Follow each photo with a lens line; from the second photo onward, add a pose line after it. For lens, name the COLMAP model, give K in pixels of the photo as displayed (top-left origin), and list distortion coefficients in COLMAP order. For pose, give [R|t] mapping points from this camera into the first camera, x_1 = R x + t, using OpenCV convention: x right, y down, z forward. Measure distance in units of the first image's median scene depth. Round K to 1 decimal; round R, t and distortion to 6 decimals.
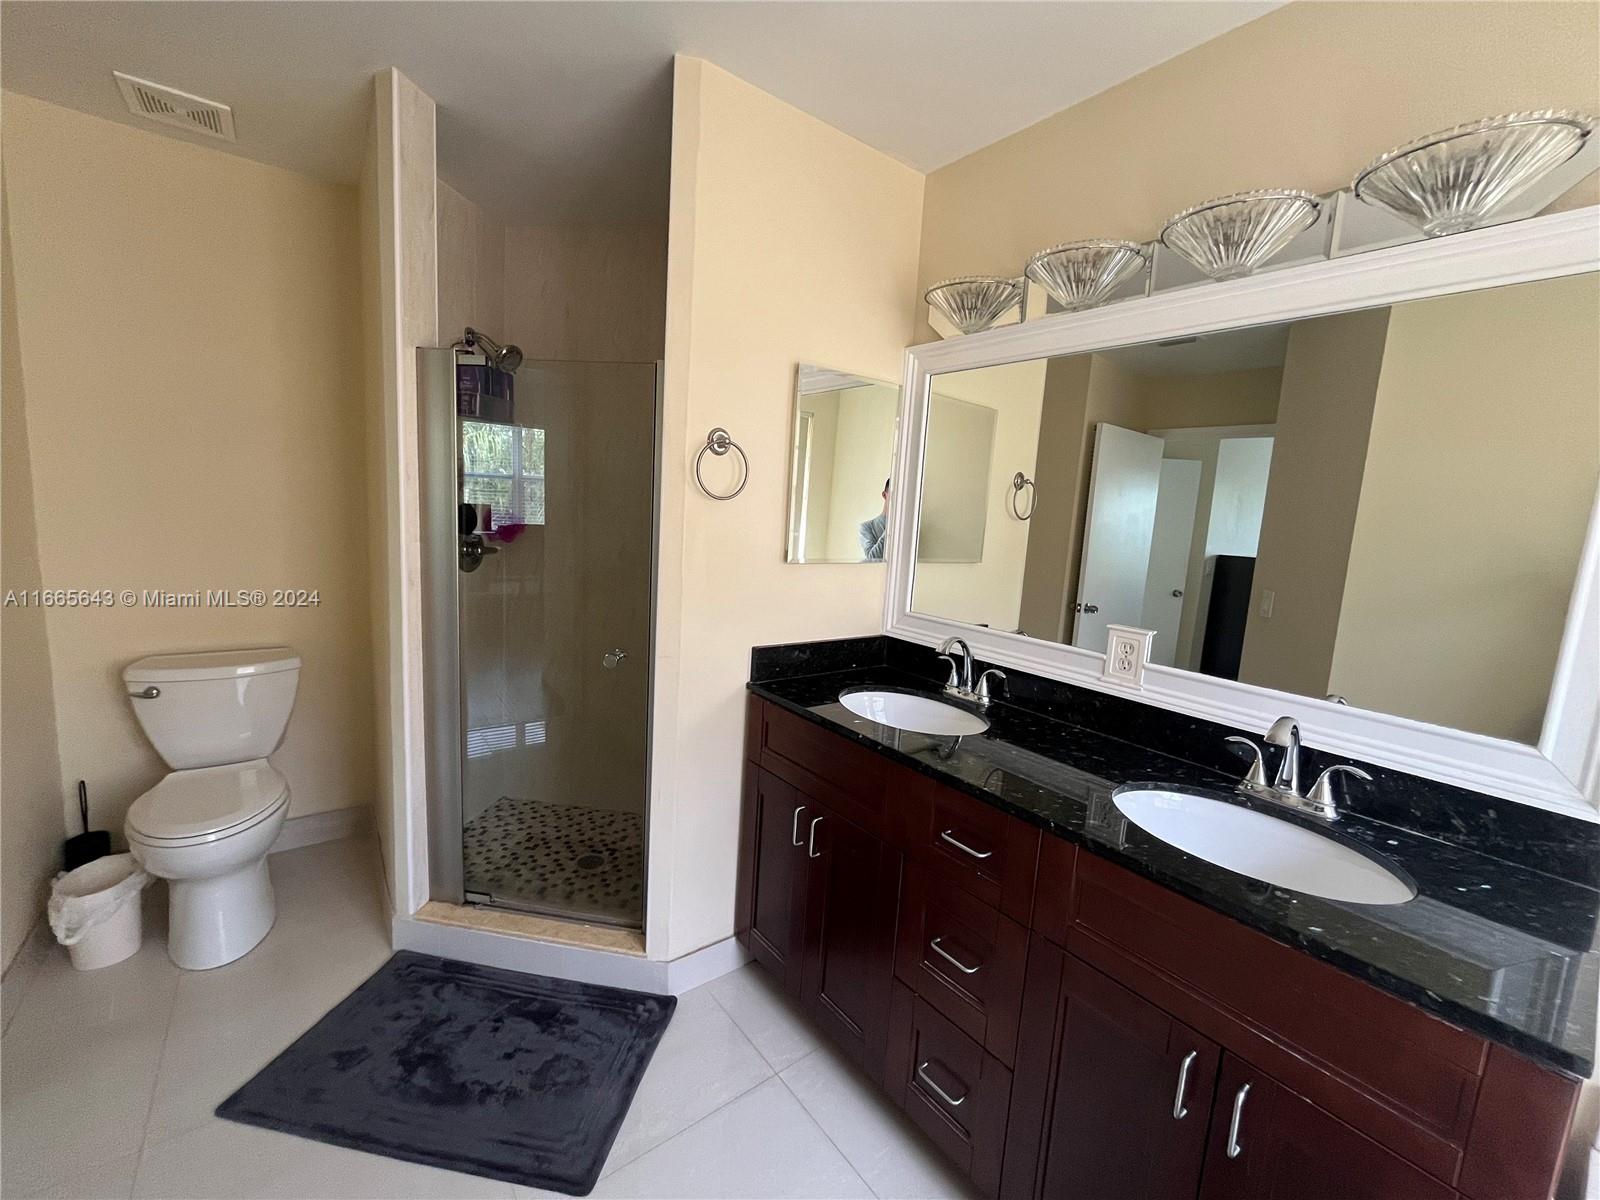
lens RADIAL K [[644.2, 0, 806.3], [0, 644.2, 593.6], [0, 0, 1]] dist [-0.008943, 0.001196]
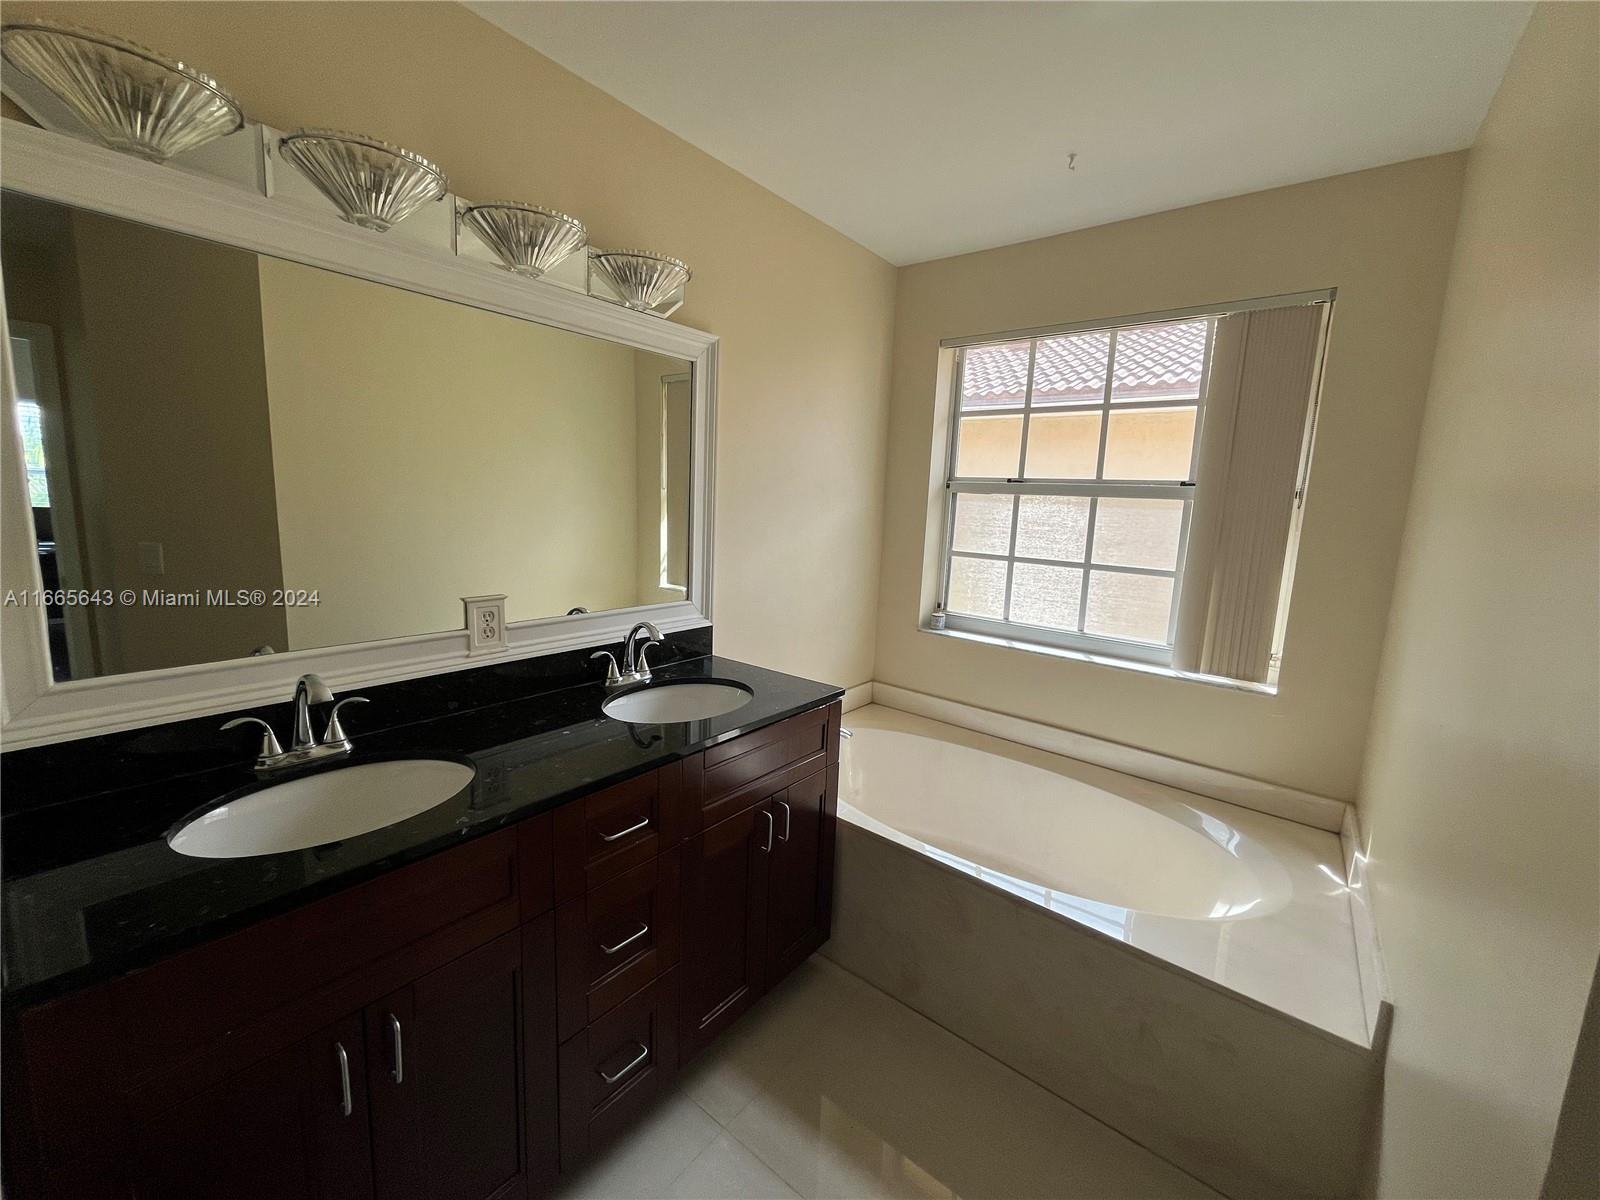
lens RADIAL K [[644.2, 0, 805.6], [0, 644.2, 602.6], [0, 0, 1]] dist [-0.008943, 0.001196]
pose [[-0.228211, -0.212361, 0.950170, -0.464868], [0.092708, 0.966749, 0.238333, -0.106314], [-0.969188, 0.142478, -0.200935, 0.586988]]
